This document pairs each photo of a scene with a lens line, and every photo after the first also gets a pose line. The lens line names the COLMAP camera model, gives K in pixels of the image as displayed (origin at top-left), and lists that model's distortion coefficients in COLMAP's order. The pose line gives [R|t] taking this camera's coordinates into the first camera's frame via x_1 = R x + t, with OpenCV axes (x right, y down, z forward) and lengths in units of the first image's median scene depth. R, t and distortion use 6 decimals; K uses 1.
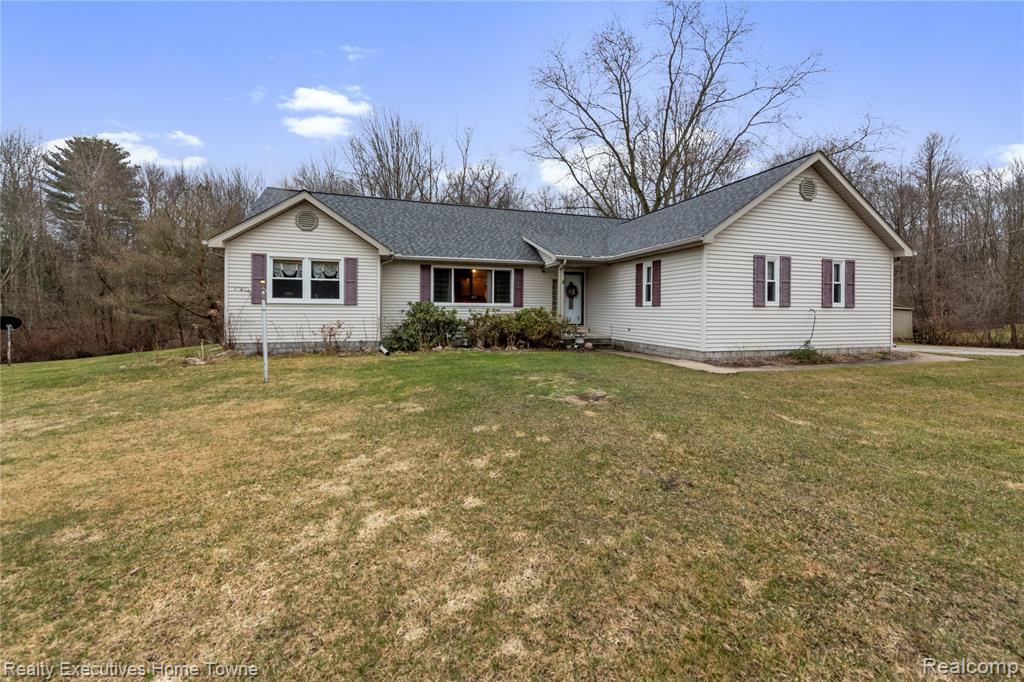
lens RADIAL K [[409.4, 0, 520.3], [0, 409.4, 325.2], [0, 0, 1]] dist [0.017409, -0.000355]
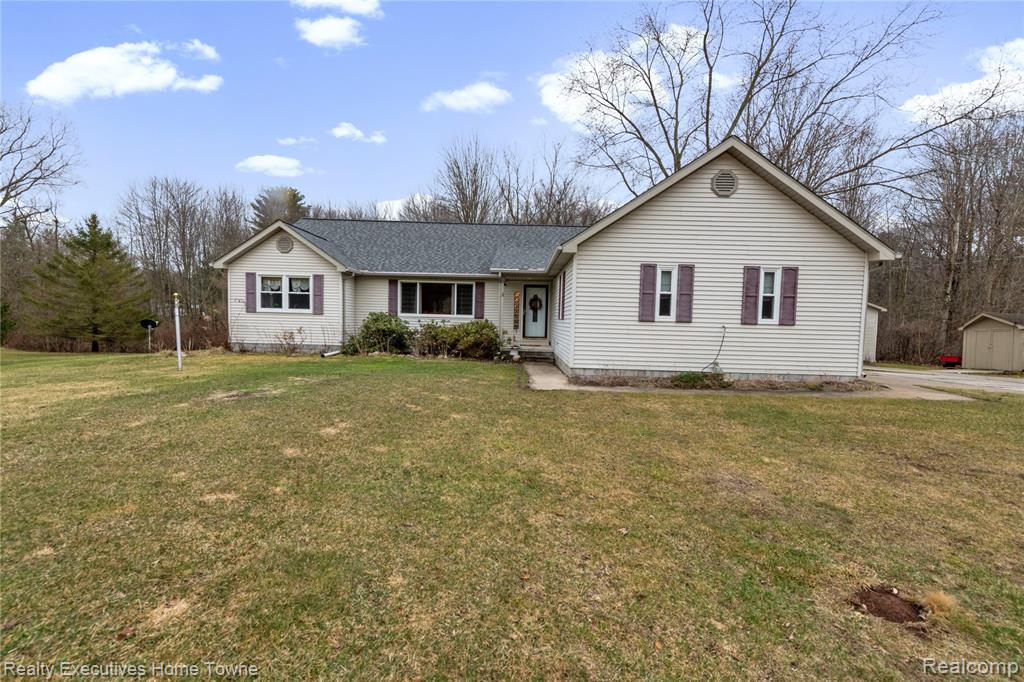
lens RADIAL K [[396.2, 0, 512.4], [0, 396.2, 352.0], [0, 0, 1]] dist [0.013839, -0.000068]
pose [[0.950933, 0.041735, -0.306568, 0.486456], [-0.030639, 0.998693, 0.040918, -0.004546], [0.307875, -0.029517, 0.950969, 0.072350]]
